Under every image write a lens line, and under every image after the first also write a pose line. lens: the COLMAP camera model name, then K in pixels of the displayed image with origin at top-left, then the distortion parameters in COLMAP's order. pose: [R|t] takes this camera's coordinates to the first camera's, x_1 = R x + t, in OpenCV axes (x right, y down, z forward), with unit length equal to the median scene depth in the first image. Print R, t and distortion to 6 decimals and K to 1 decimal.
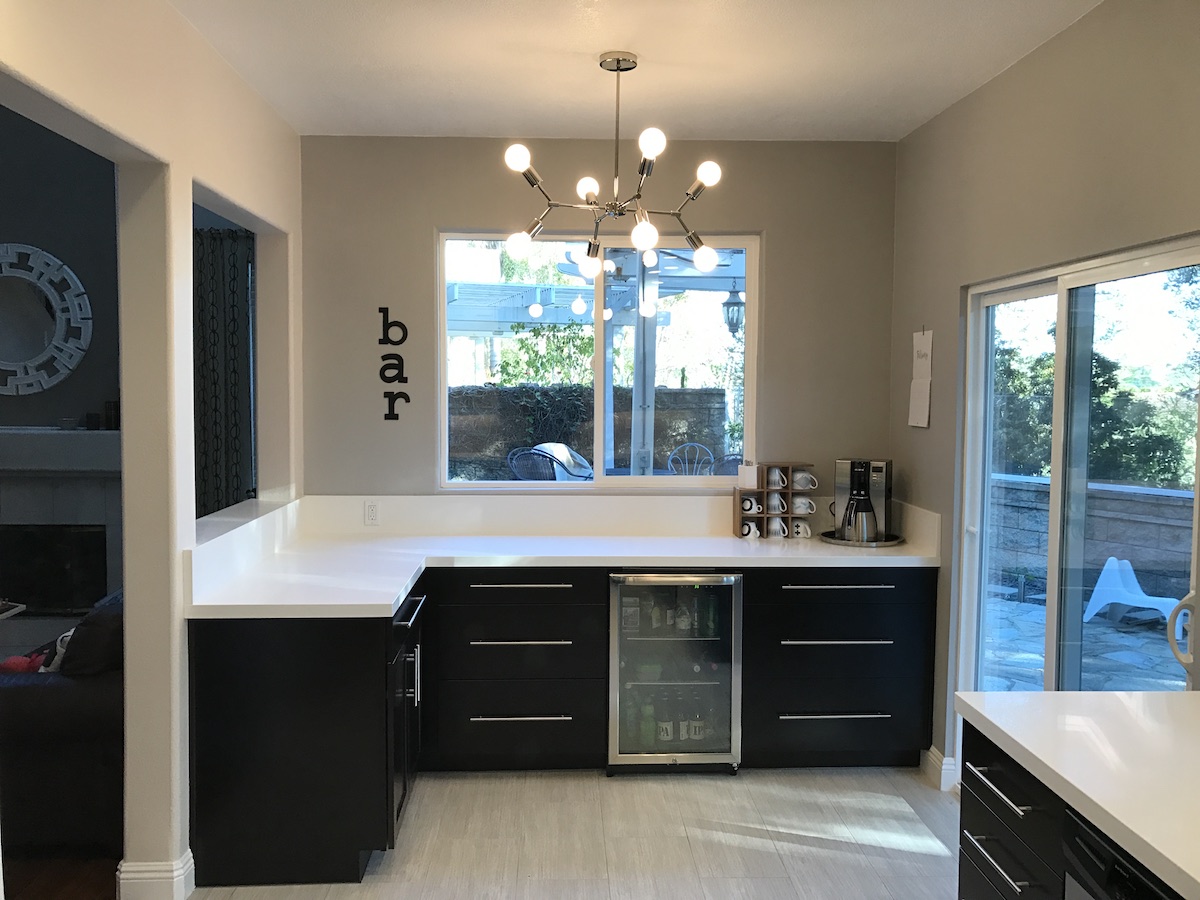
lens RADIAL K [[986.3, 0, 595.8], [0, 986.3, 447.9], [0, 0, 1]] dist [0.025356, -0.020228]
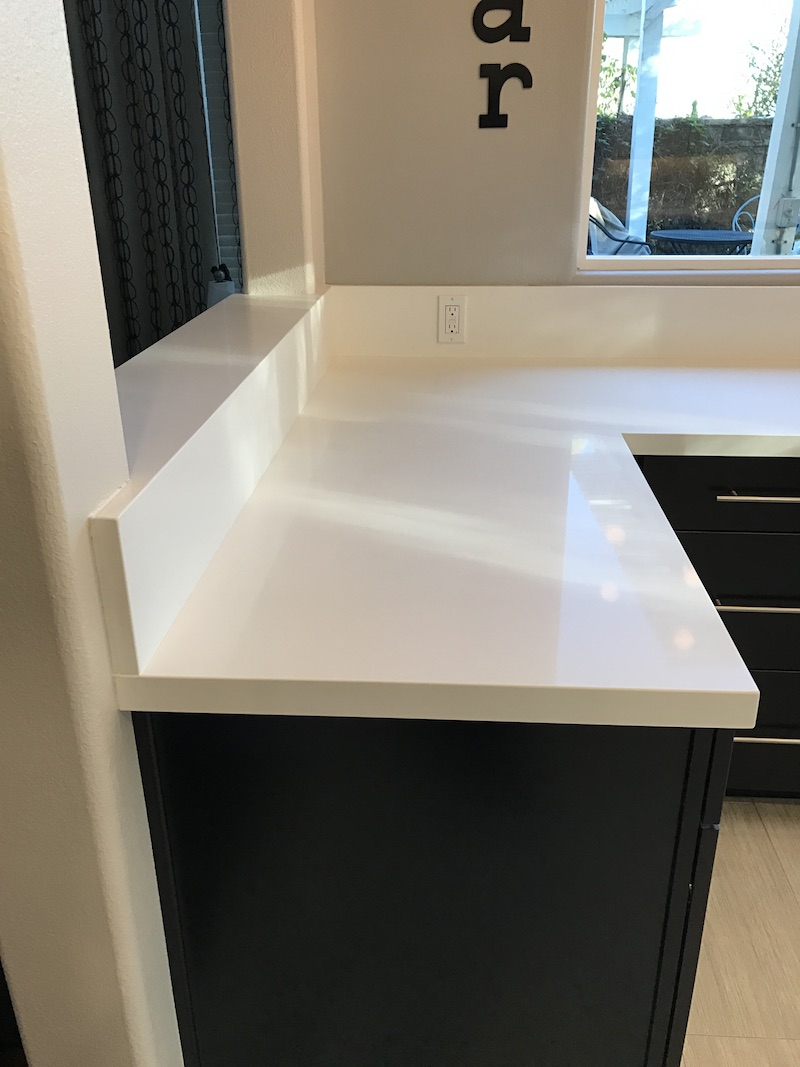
lens RADIAL K [[877.0, 0, 402.9], [0, 877.0, 527.8], [0, 0, 1]] dist [0.025356, -0.020228]
pose [[0.993331, 0.028458, -0.111730, -0.152825], [0.011019, 0.941195, 0.337684, 0.008531], [0.114770, -0.336663, 0.934605, 0.397696]]
